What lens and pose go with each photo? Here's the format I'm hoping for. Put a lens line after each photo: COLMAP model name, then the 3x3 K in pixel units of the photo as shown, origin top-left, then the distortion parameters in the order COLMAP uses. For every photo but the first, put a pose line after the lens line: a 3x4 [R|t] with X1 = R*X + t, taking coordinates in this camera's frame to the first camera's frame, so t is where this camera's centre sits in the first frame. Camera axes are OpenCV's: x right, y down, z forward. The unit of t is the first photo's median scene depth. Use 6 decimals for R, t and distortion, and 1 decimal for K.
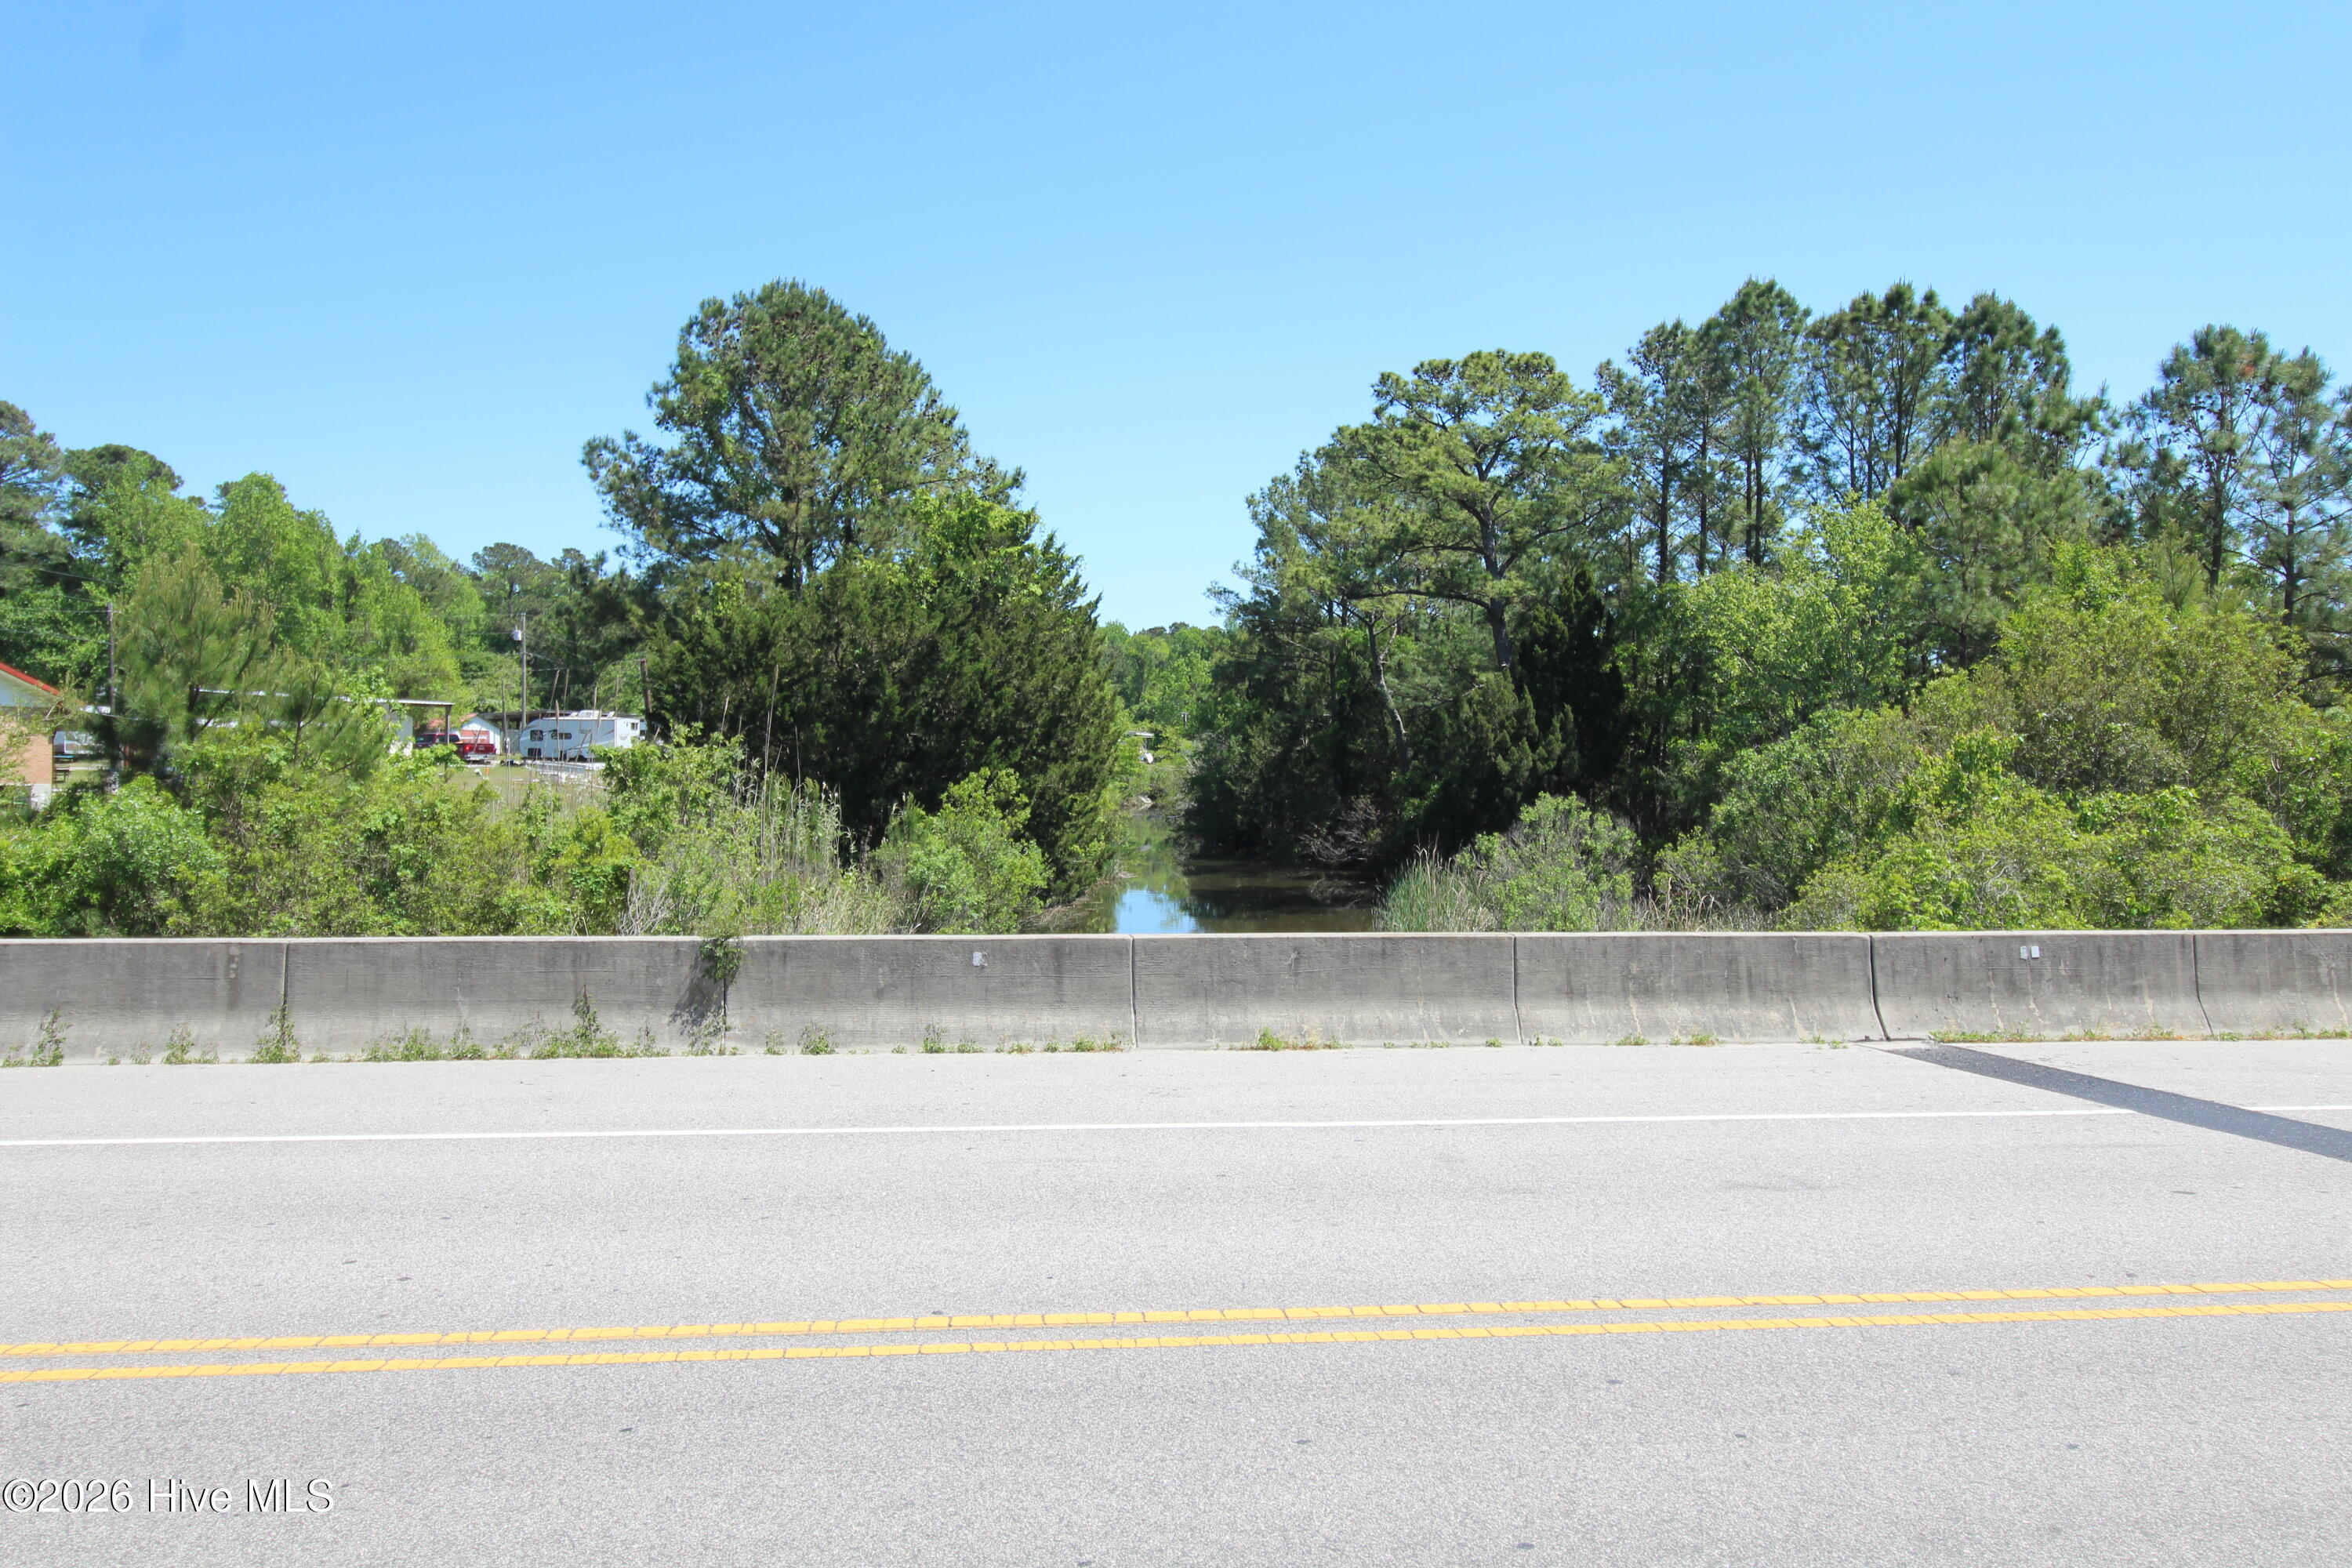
lens RADIAL K [[1859.4, 0, 1170.6], [0, 1859.4, 787.8], [0, 0, 1]] dist [0.006019, 0.007094]
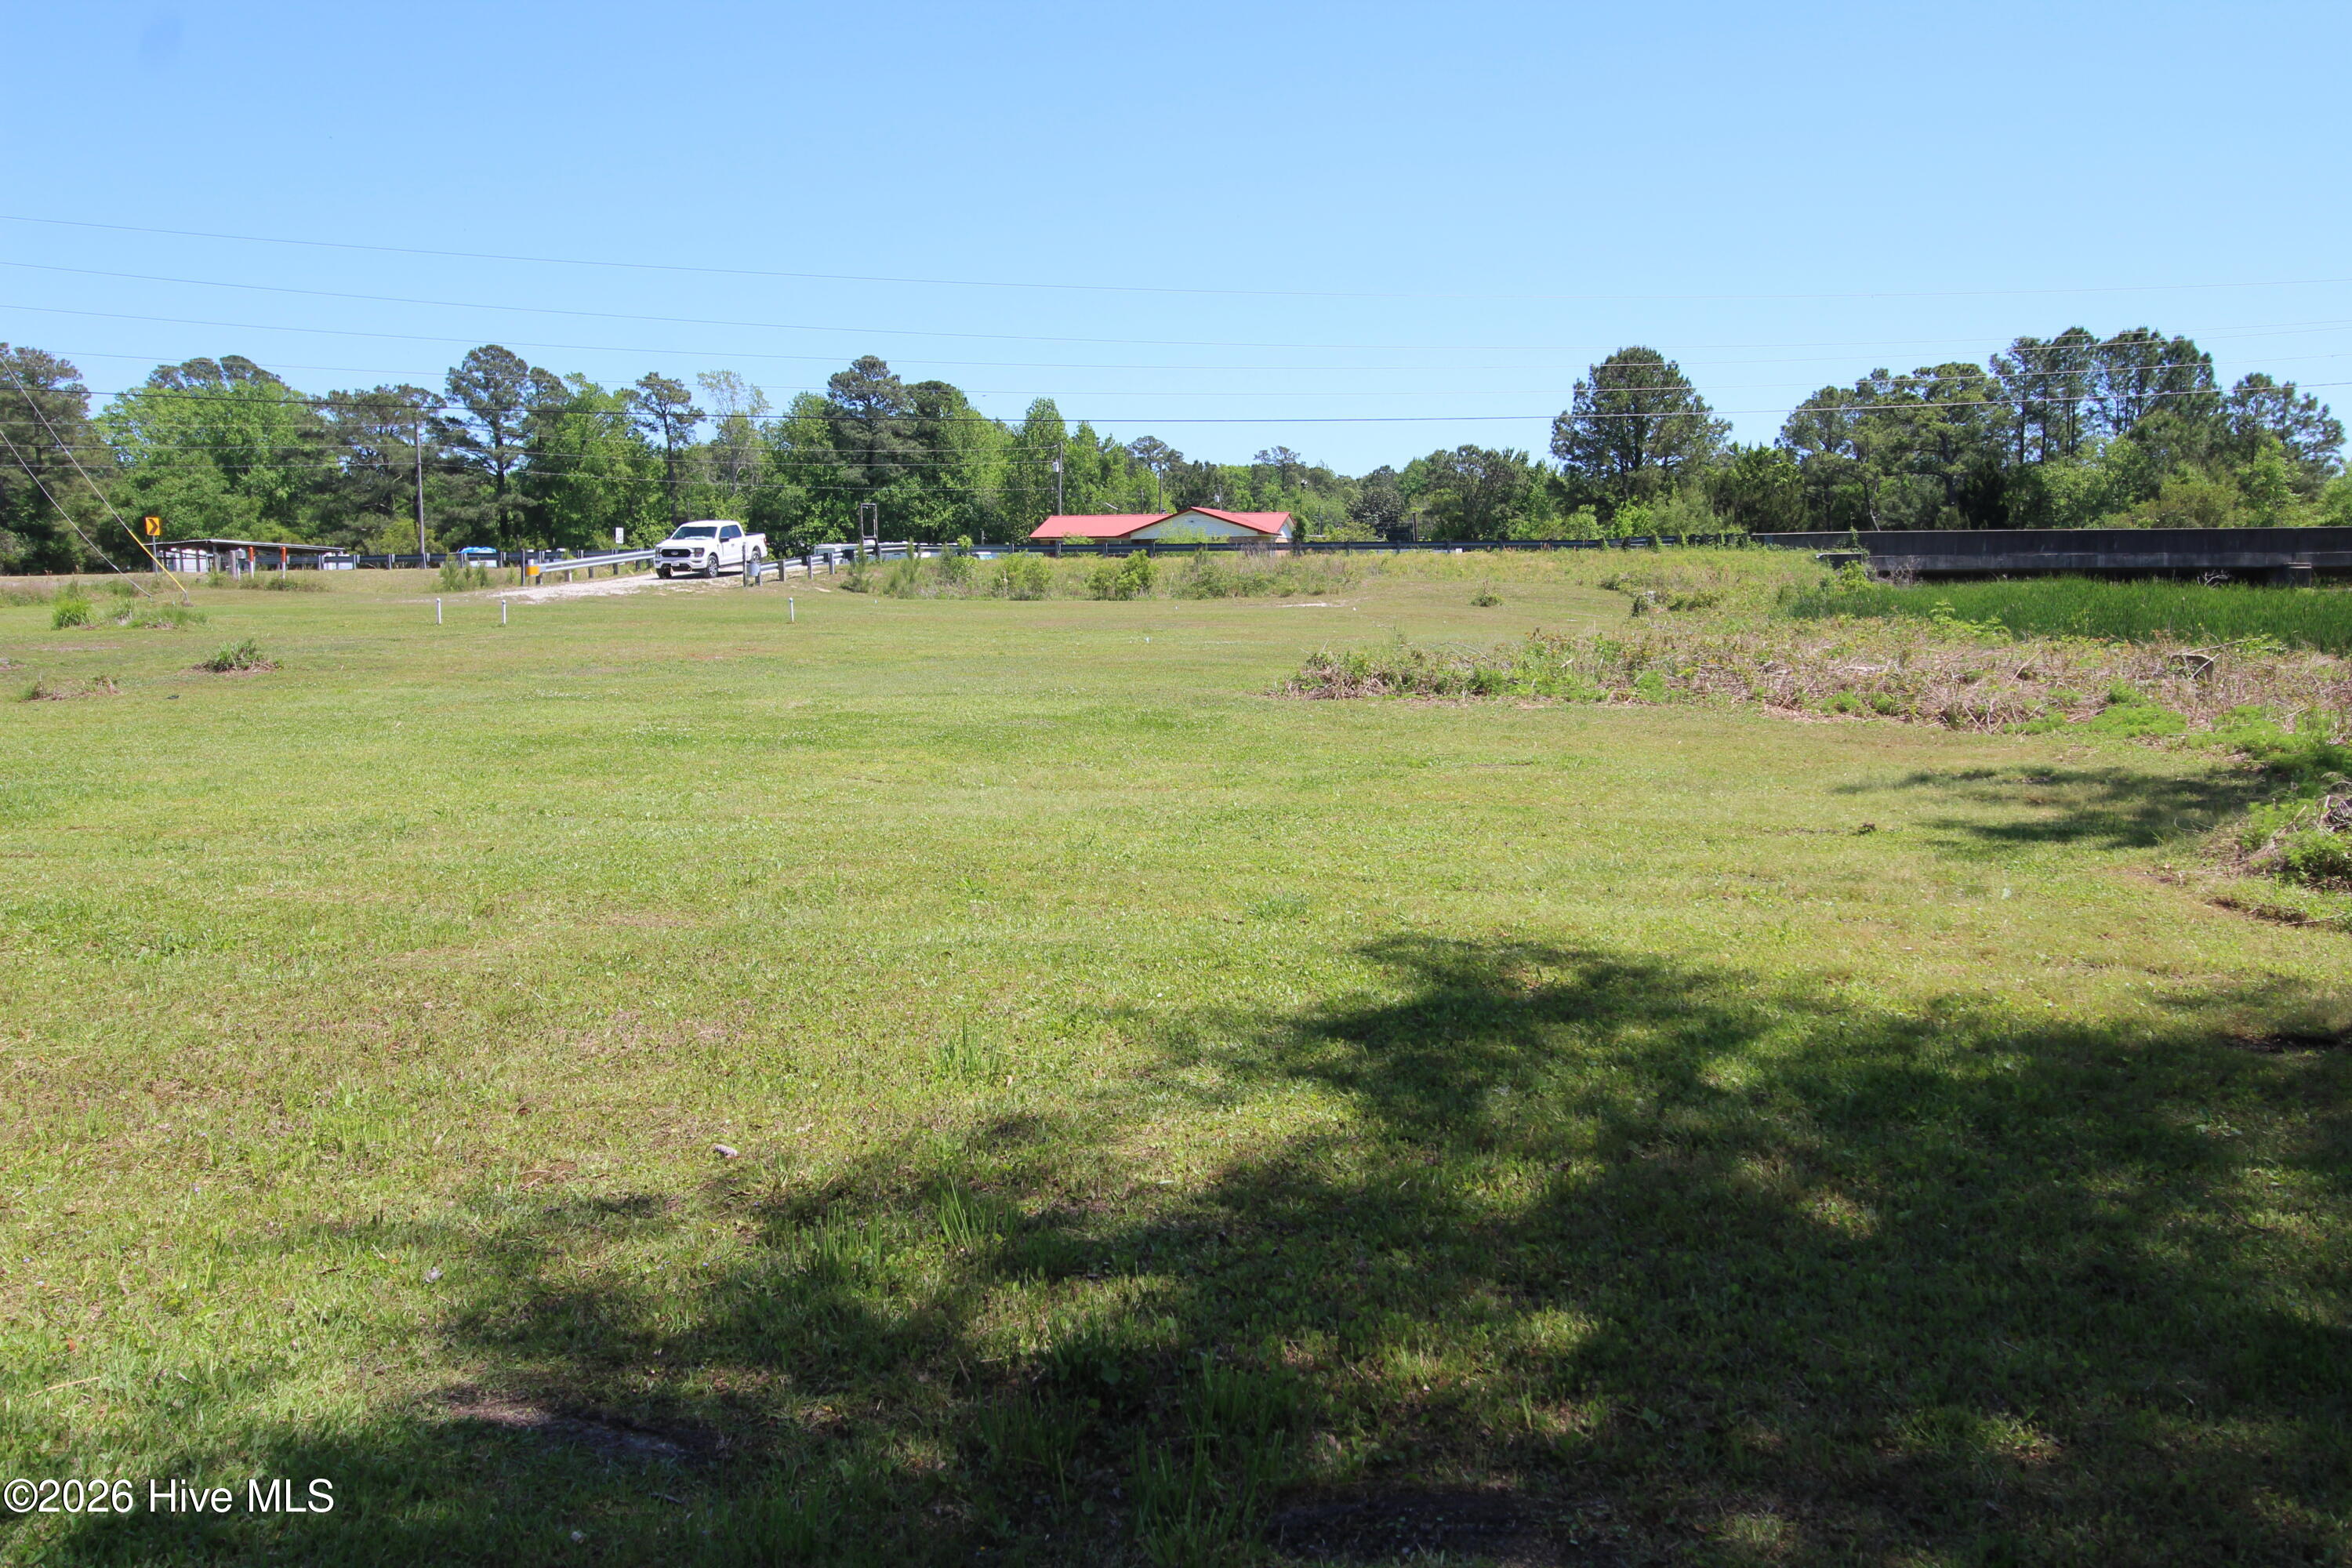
lens RADIAL K [[1859.4, 0, 1170.6], [0, 1859.4, 787.8], [0, 0, 1]] dist [0.006019, 0.007094]
pose [[0.991632, -0.004936, -0.129004, -0.471235], [0.015390, 0.996663, 0.080163, 0.082679], [0.128178, -0.081477, 0.988399, -1.383694]]
